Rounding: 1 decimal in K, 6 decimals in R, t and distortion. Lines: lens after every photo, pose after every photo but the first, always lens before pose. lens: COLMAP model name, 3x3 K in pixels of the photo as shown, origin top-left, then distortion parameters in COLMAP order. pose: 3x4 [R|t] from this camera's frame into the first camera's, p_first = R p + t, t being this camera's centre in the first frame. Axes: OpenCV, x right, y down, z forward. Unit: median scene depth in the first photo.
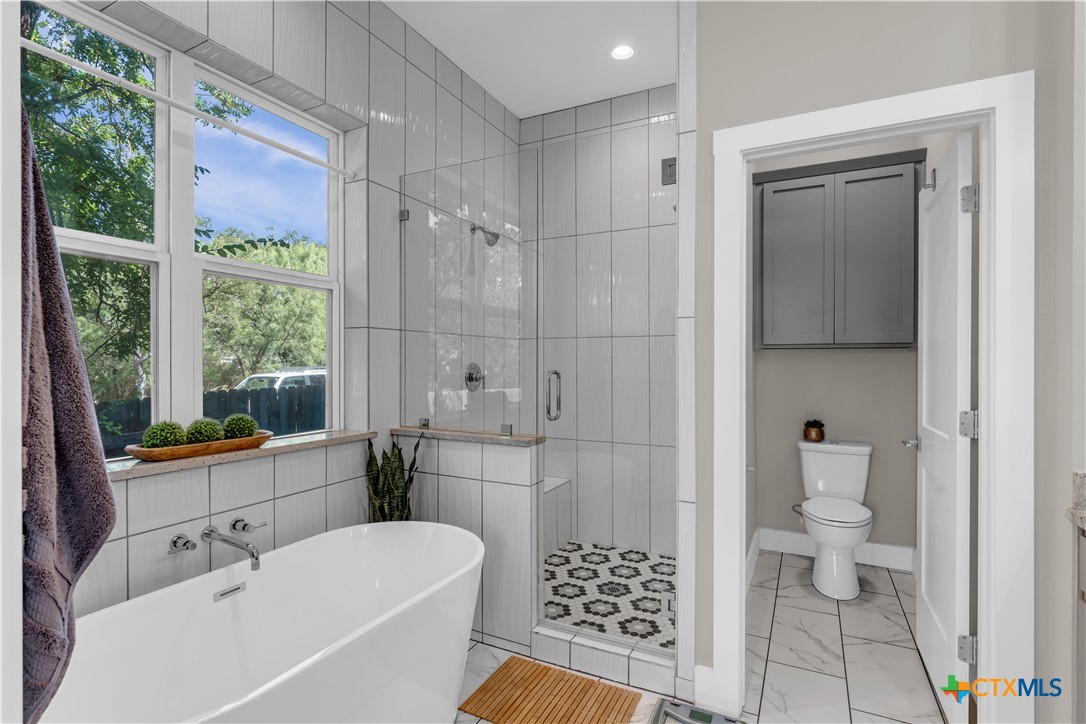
lens RADIAL K [[536.4, 0, 569.9], [0, 536.4, 359.5], [0, 0, 1]] dist [0.003751, -0.001666]
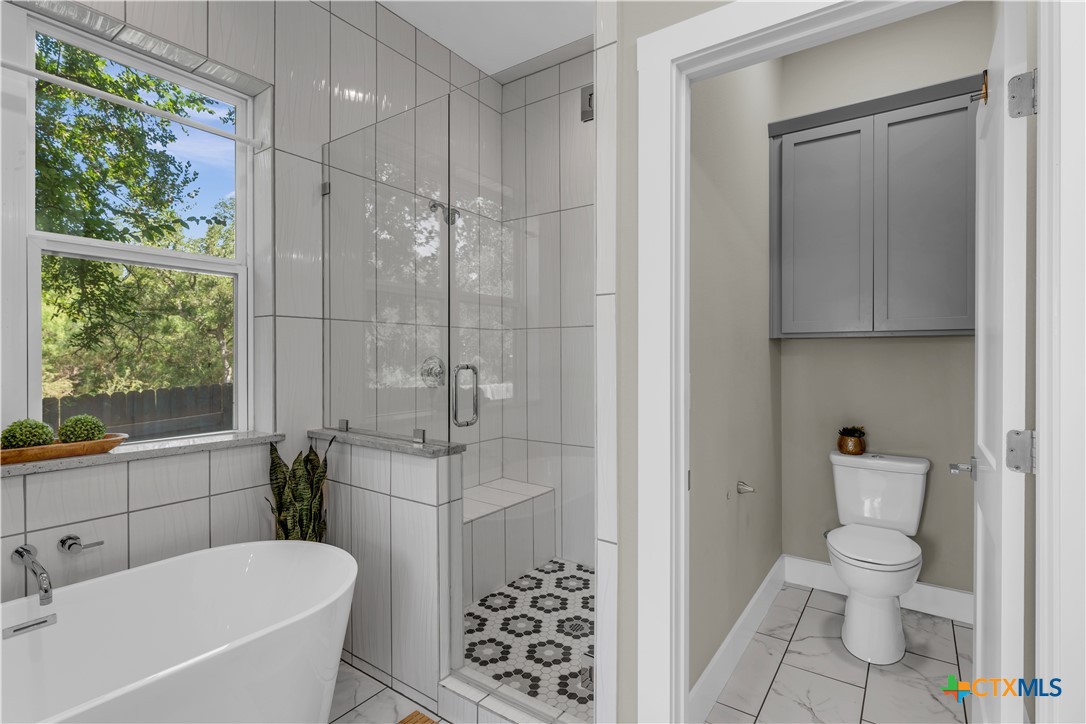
lens RADIAL K [[536.4, 0, 550.1], [0, 536.4, 353.9], [0, 0, 1]] dist [0.003751, -0.001666]
pose [[0.986673, -0.001415, -0.162707, 0.196175], [0.001524, 0.999999, 0.000547, 0.003026], [0.162706, -0.000788, 0.986674, 0.187962]]
